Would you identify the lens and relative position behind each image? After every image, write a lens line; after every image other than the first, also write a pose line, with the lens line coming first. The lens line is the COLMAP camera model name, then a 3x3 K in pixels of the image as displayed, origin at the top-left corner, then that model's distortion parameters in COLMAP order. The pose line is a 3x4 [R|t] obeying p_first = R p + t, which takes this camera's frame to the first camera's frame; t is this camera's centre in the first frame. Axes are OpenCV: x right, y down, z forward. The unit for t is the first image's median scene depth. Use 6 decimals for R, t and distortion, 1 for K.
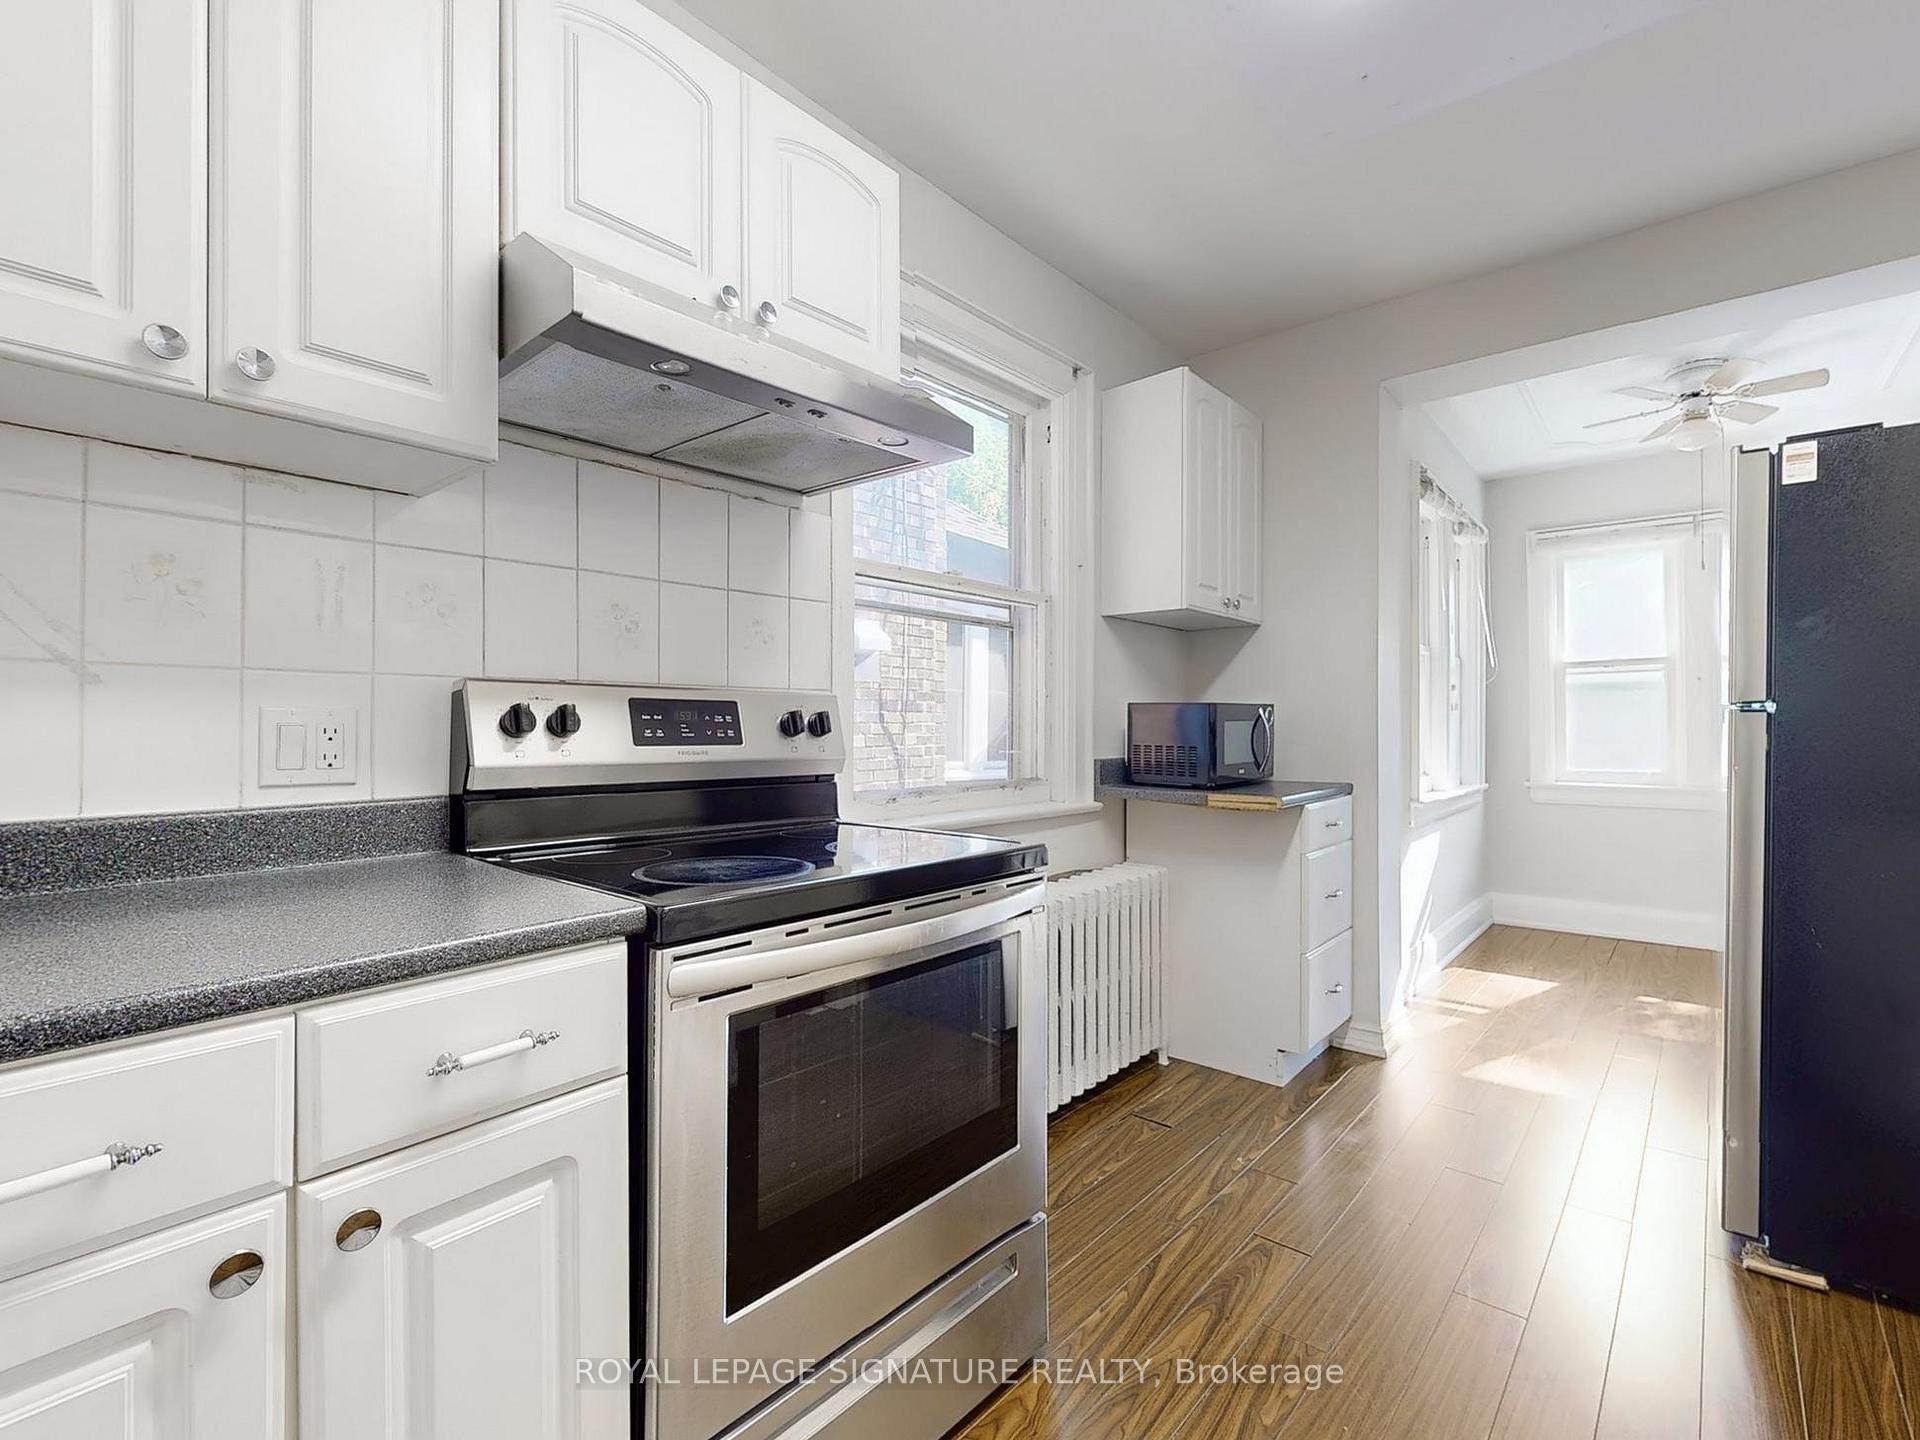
lens RADIAL K [[892.7, 0, 969.6], [0, 892.7, 721.7], [0, 0, 1]] dist [0.004565, 0.000761]
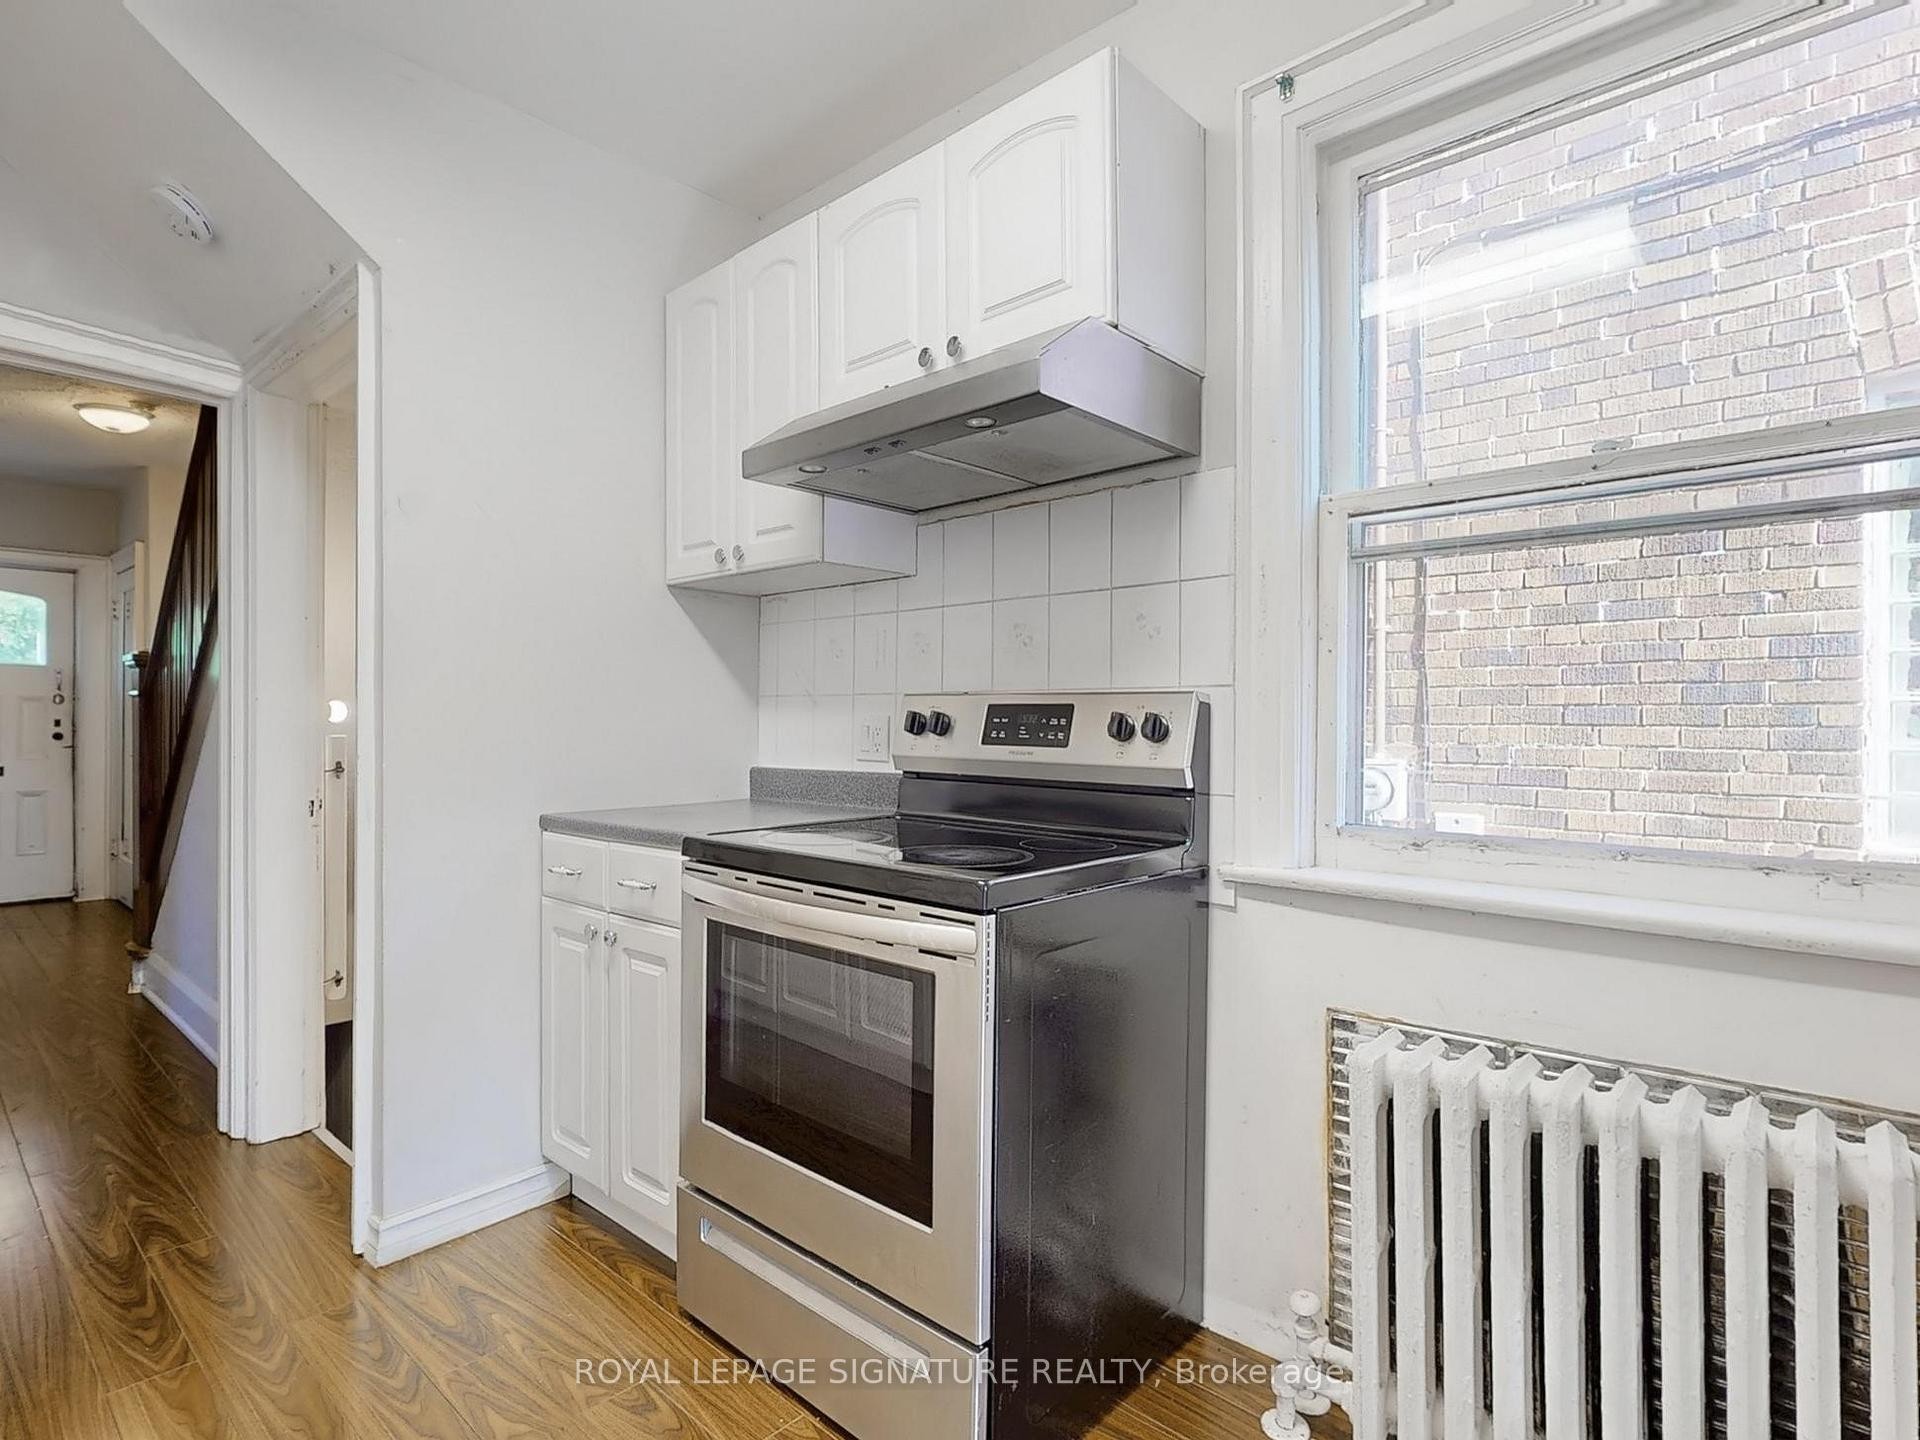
lens RADIAL K [[995.2, 0, 963.0], [0, 995.2, 725.8], [0, 0, 1]] dist [0.004173, 0.001072]
pose [[-0.042332, -0.002881, -0.999099, 0.900505], [-0.003601, 0.999990, -0.002731, 0.005204], [0.999097, 0.003482, -0.042342, 0.973497]]
